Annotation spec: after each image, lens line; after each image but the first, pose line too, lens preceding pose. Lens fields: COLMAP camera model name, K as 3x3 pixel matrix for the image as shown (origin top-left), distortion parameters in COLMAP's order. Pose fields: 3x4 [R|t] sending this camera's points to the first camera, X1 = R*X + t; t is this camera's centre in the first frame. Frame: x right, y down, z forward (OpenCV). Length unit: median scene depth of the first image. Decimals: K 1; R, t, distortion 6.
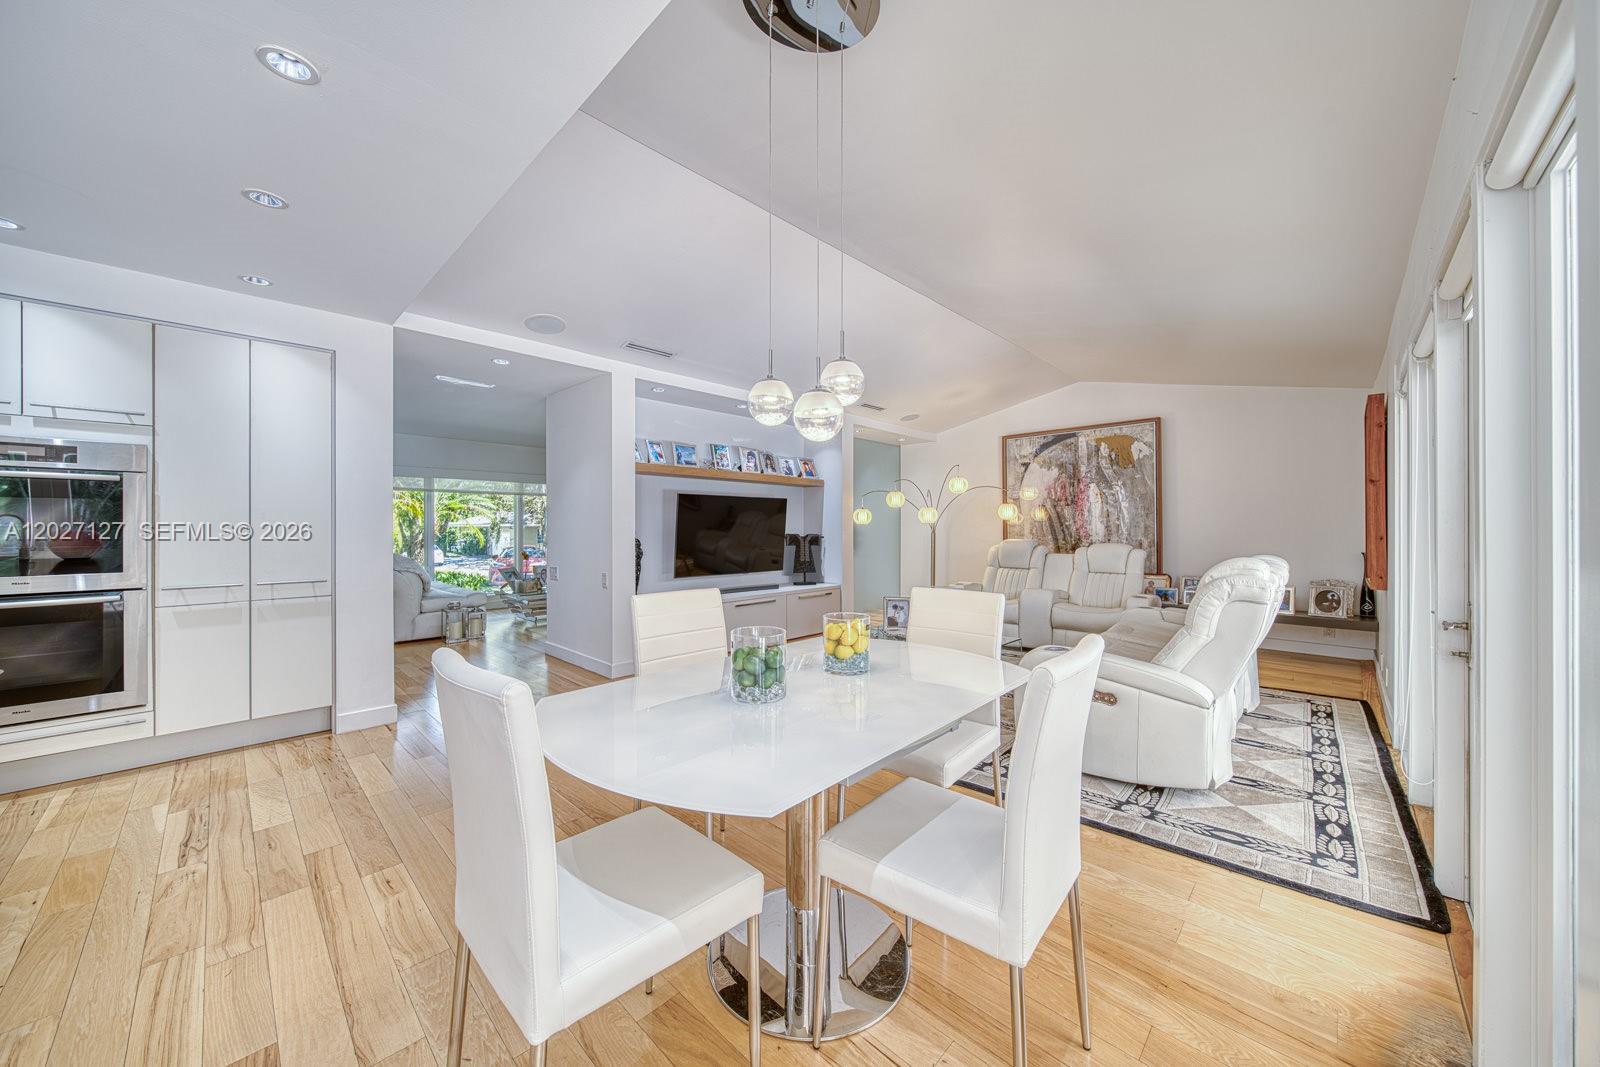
lens RADIAL K [[553.6, 0, 830.9], [0, 553.6, 526.2], [0, 0, 1]] dist [0.001453, -0.000920]
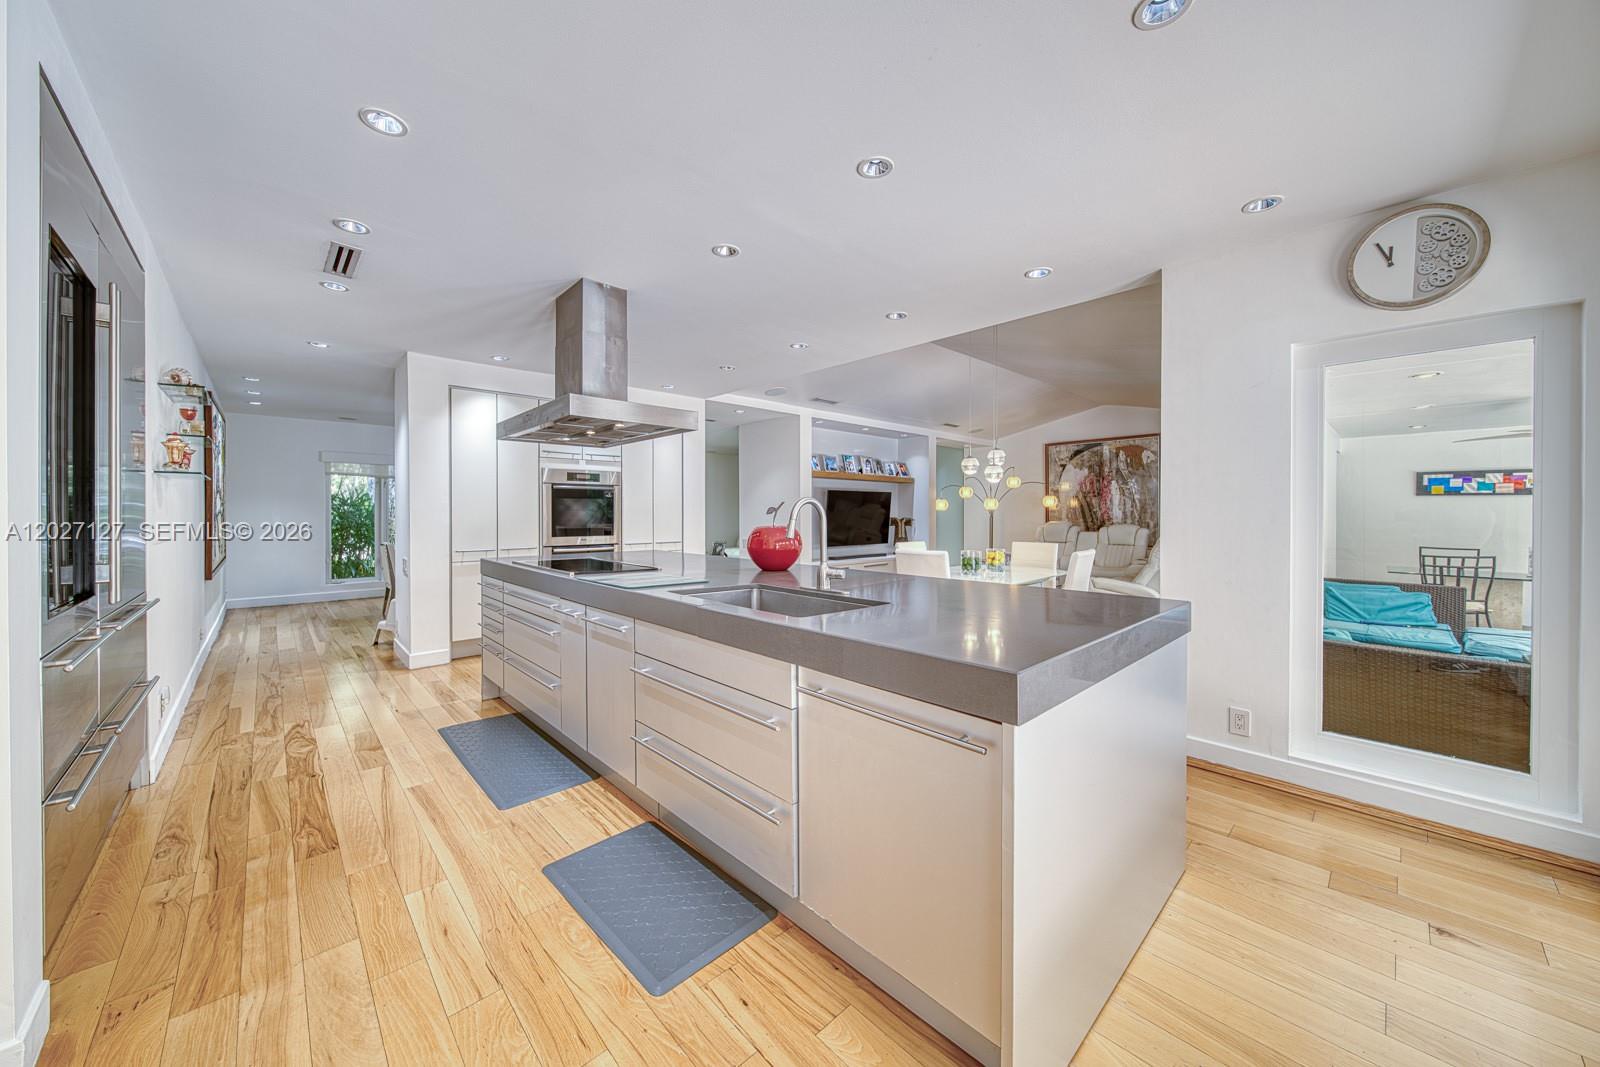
lens RADIAL K [[553.6, 0, 843.6], [0, 553.6, 510.7], [0, 0, 1]] dist [0.001453, -0.000920]
pose [[0.999463, 0.000674, -0.032770, -0.147217], [-0.000695, 1.000000, -0.000631, -0.002086], [0.032769, 0.000653, 0.999463, -0.387318]]
